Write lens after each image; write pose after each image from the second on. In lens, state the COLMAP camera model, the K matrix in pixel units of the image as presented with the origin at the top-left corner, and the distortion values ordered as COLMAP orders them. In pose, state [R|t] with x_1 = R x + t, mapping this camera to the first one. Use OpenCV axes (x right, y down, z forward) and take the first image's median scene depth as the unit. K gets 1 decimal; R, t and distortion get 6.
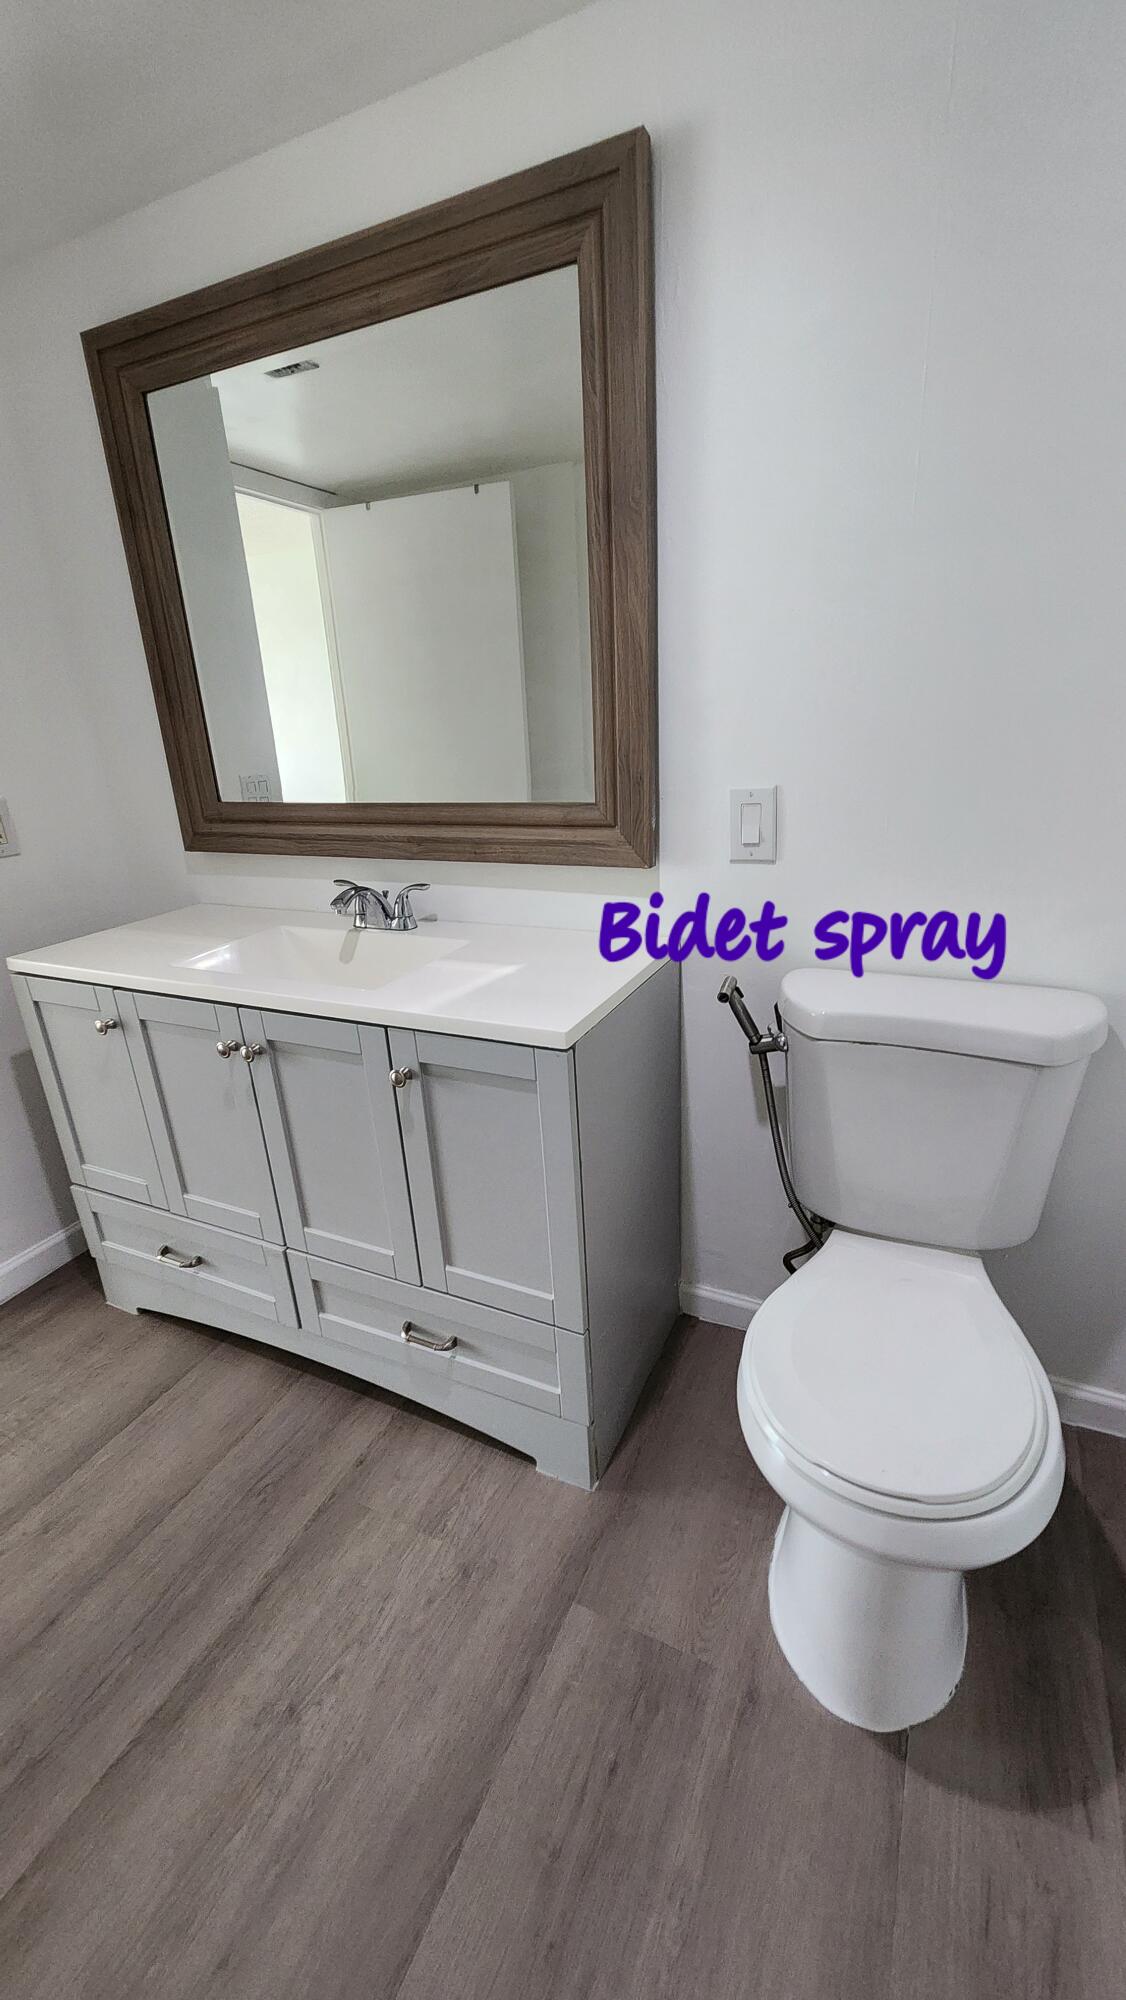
lens RADIAL K [[816.7, 0, 562.5], [0, 816.7, 1007.8], [0, 0, 1]] dist [0.002929, -0.000142]
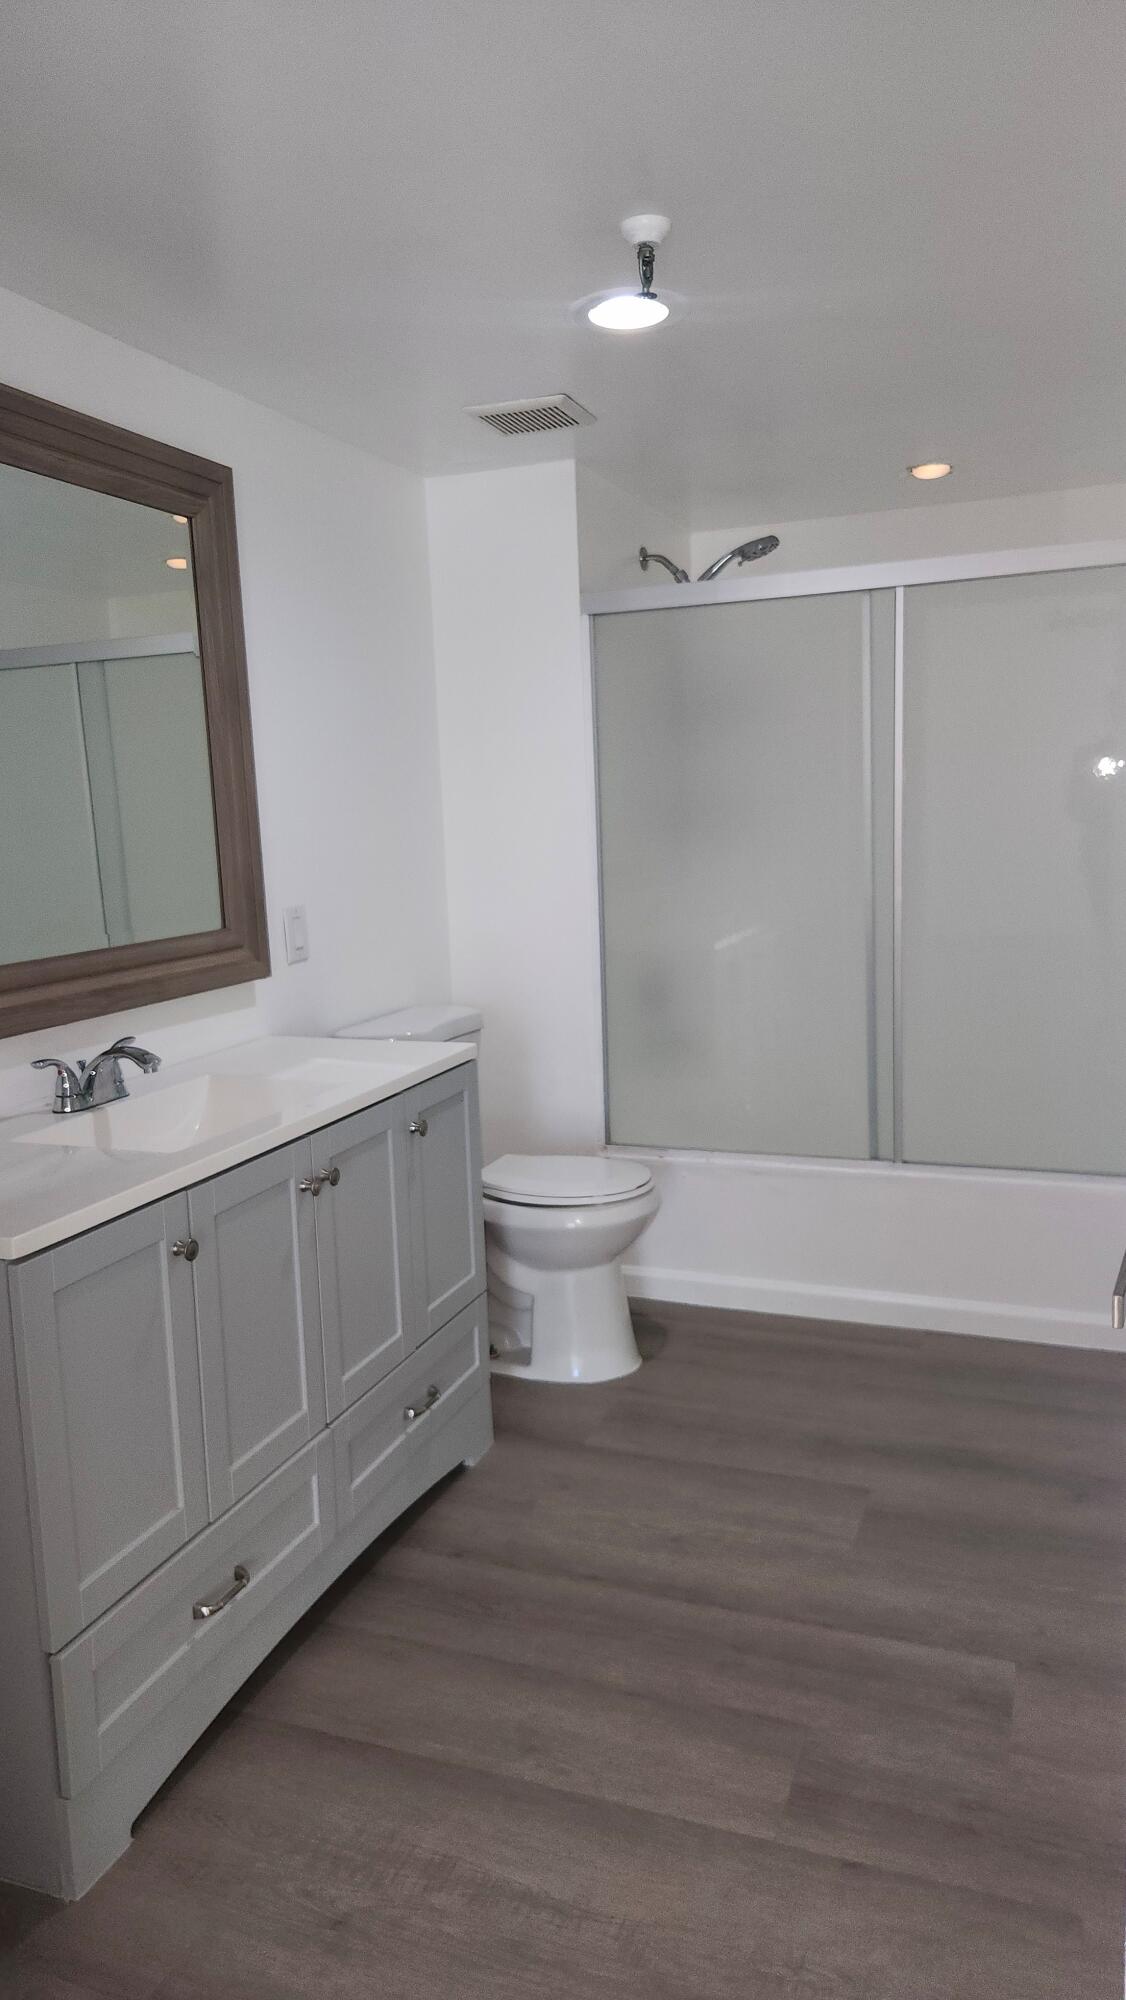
lens RADIAL K [[1376.5, 0, 561.2], [0, 1376.5, 999.1], [0, 0, 1]] dist [0.032437, -0.004290]
pose [[-0.077003, -0.087257, 0.993205, -1.793280], [0.379505, 0.918612, 0.110126, -0.190124], [-0.921980, 0.385406, -0.037621, 0.666523]]
